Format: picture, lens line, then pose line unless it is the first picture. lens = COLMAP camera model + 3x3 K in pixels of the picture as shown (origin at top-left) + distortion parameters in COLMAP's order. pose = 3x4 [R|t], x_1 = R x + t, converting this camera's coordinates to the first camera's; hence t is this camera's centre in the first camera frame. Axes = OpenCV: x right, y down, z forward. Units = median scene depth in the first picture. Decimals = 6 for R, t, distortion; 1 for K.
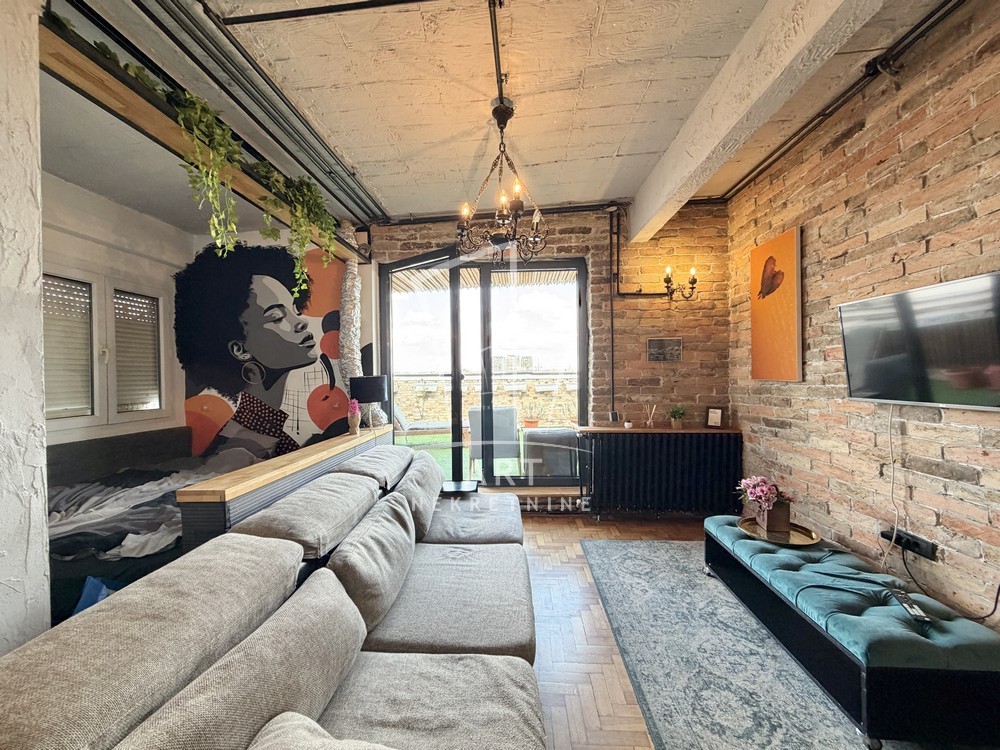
lens RADIAL K [[397.6, 0, 494.4], [0, 397.6, 376.1], [0, 0, 1]] dist [0.002106, -0.000219]
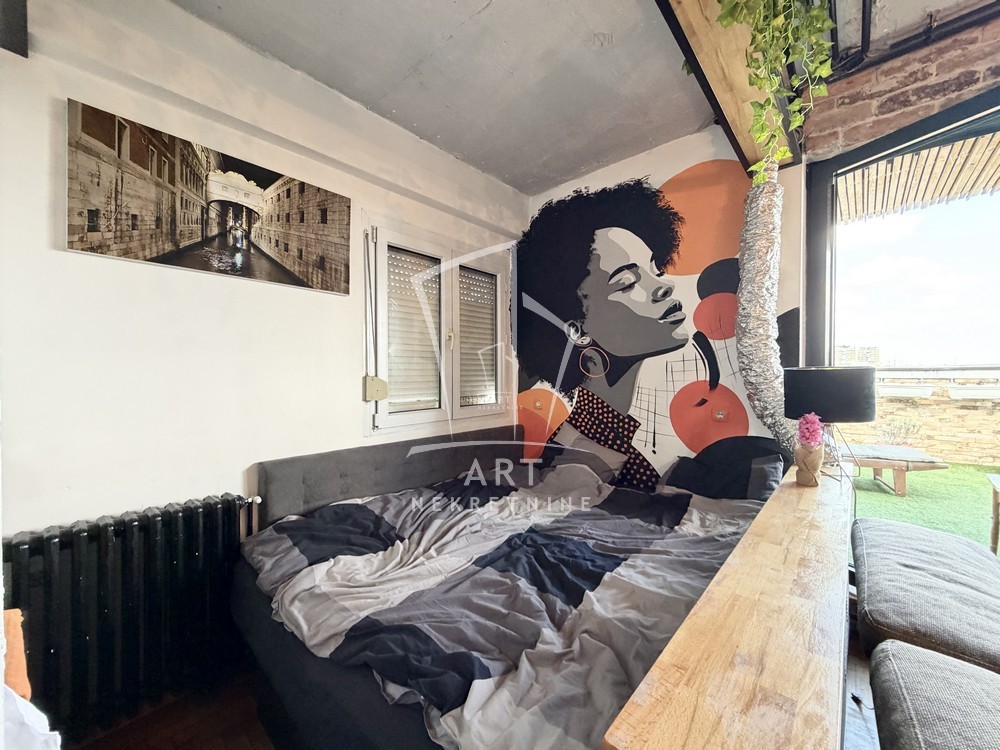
lens RADIAL K [[397.6, 0, 491.9], [0, 397.6, 374.2], [0, 0, 1]] dist [0.002106, -0.000219]
pose [[0.777324, 0.019931, -0.628785, -0.304231], [-0.014087, 0.999799, 0.014276, 0.006594], [0.628943, -0.002239, 0.777448, 0.321626]]
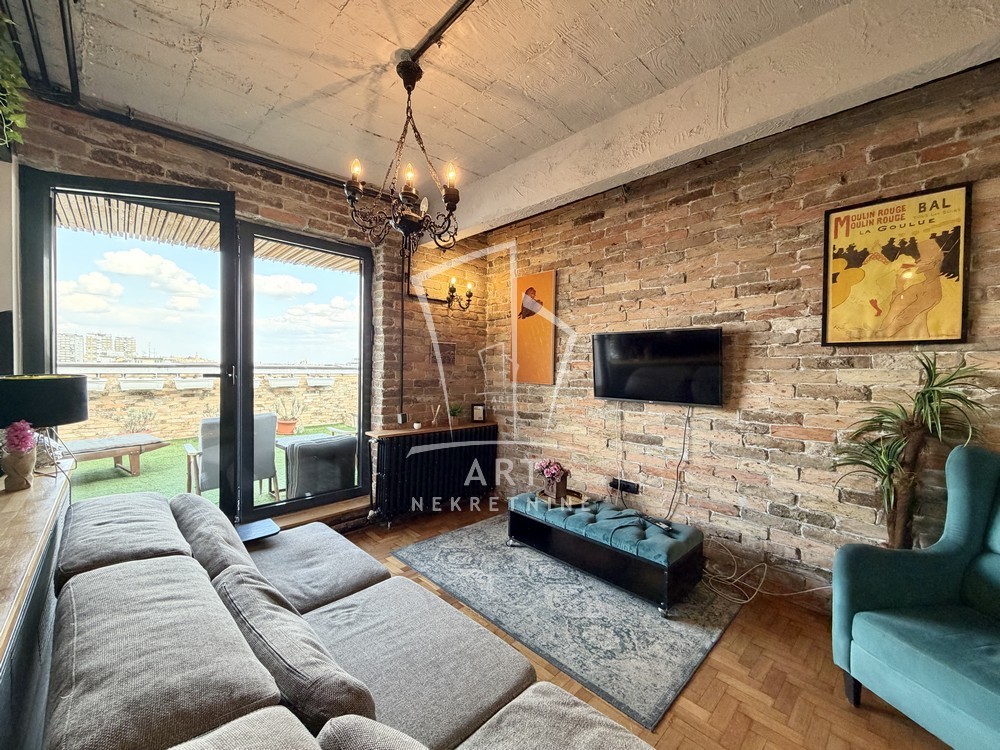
lens RADIAL K [[397.6, 0, 498.2], [0, 397.6, 376.9], [0, 0, 1]] dist [0.002106, -0.000219]
pose [[0.675489, 0.007155, 0.737335, -0.273801], [-0.022776, 0.999678, 0.011164, -0.017860], [-0.737018, -0.024334, 0.675435, 0.163603]]
